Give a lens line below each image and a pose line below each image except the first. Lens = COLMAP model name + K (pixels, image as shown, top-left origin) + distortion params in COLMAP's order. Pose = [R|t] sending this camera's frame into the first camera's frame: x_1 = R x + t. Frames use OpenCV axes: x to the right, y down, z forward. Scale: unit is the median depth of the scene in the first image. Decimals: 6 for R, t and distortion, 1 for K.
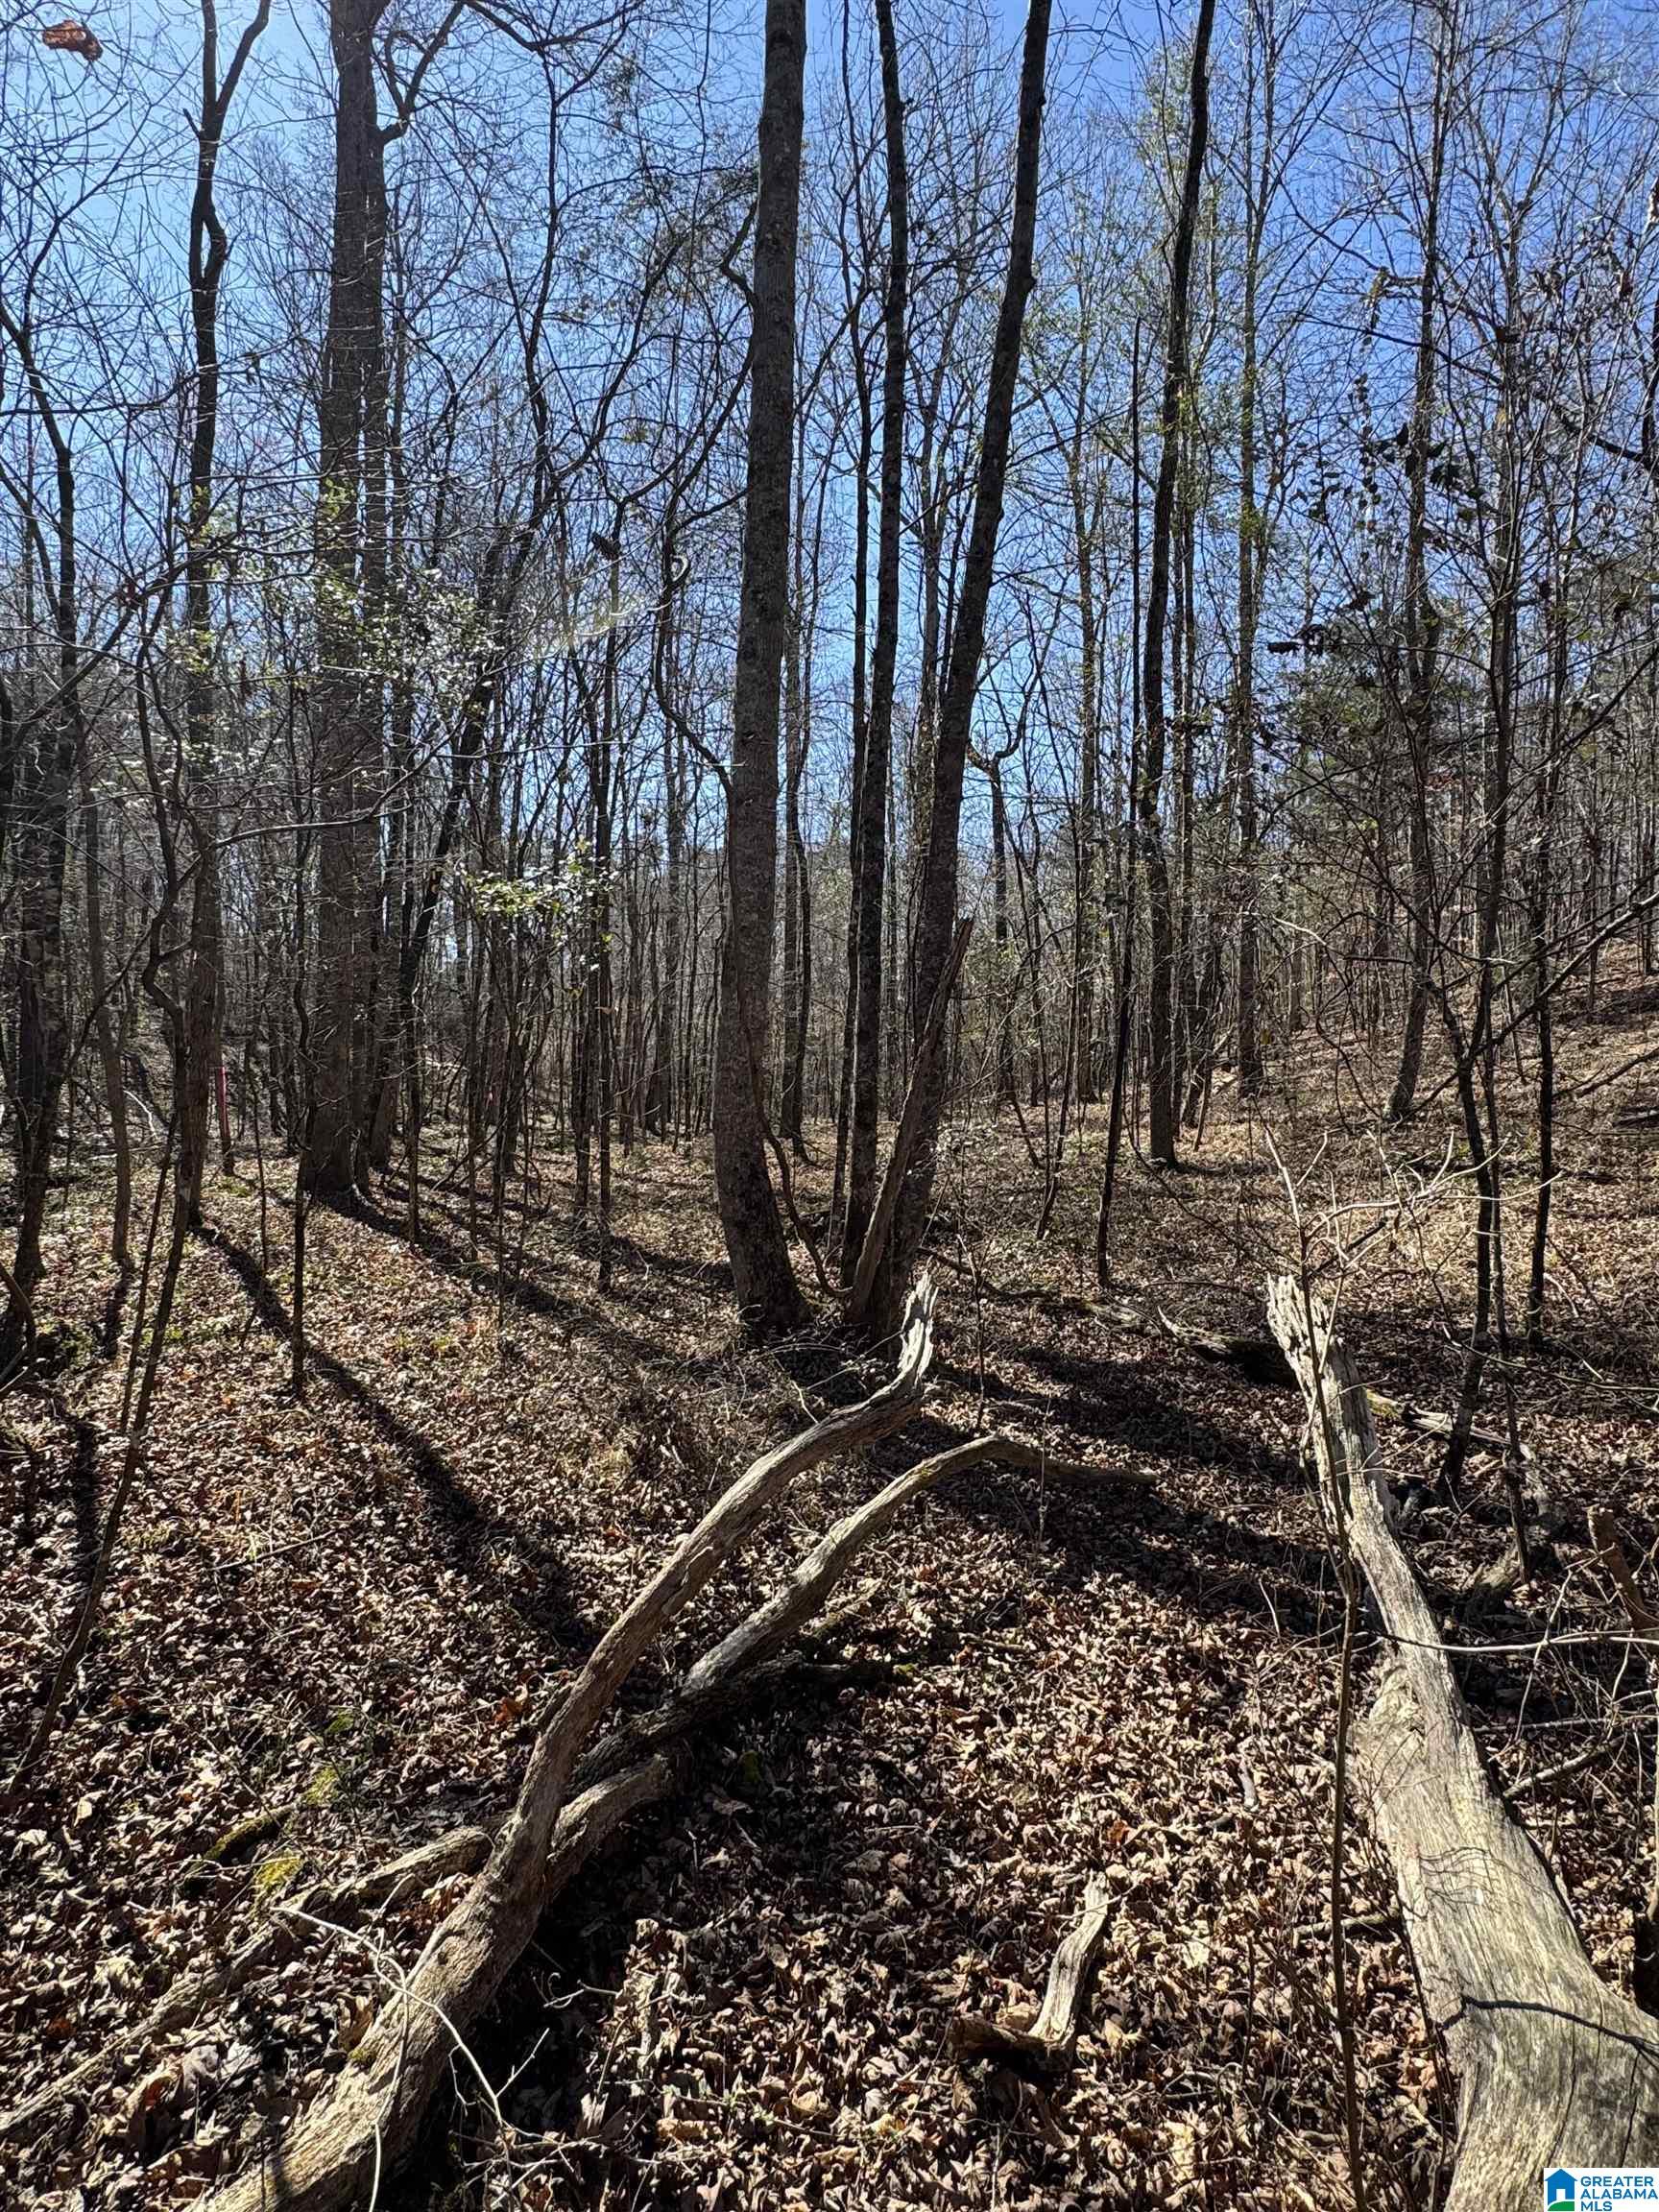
lens RADIAL K [[1221.7, 0, 822.0], [0, 1221.7, 1104.0], [0, 0, 1]] dist [-0.002866, 0.001024]
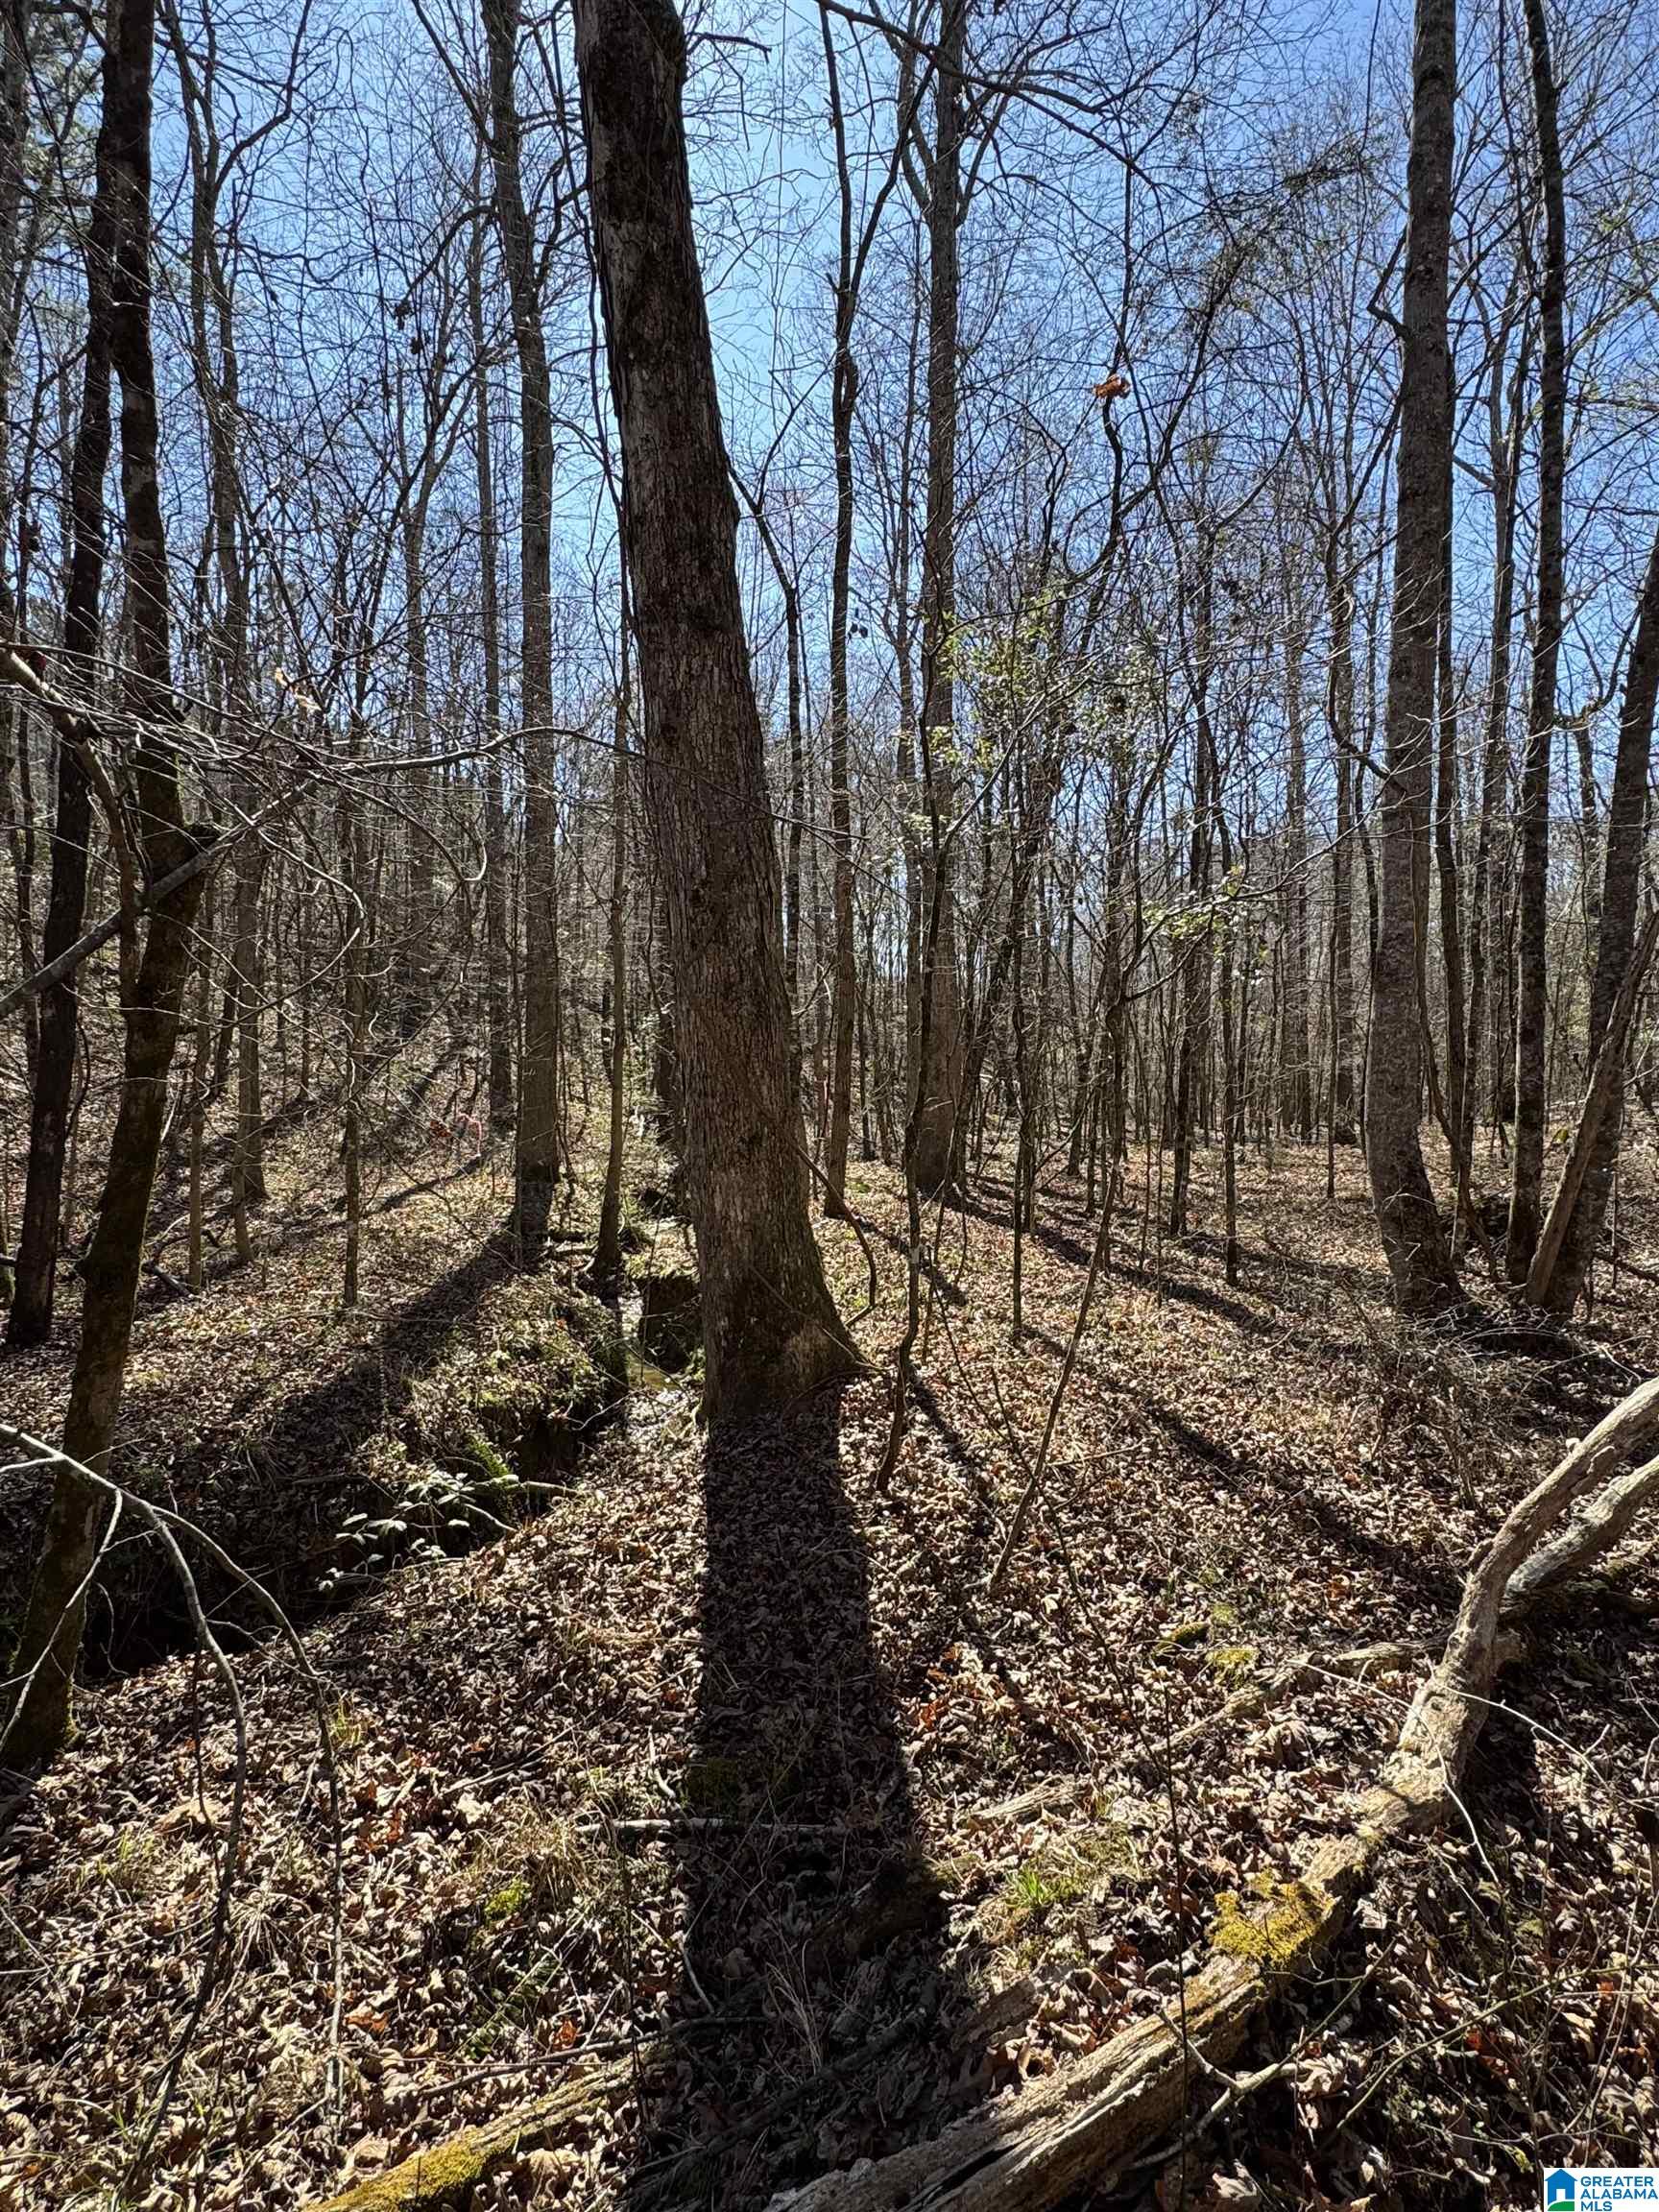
lens RADIAL K [[1221.7, 0, 836.4], [0, 1221.7, 1108.4], [0, 0, 1]] dist [-0.002866, 0.001024]
pose [[0.920802, -0.009902, -0.389904, -0.193481], [0.008605, 0.999950, -0.005074, 0.008781], [0.389935, 0.001317, 0.920842, -0.272629]]
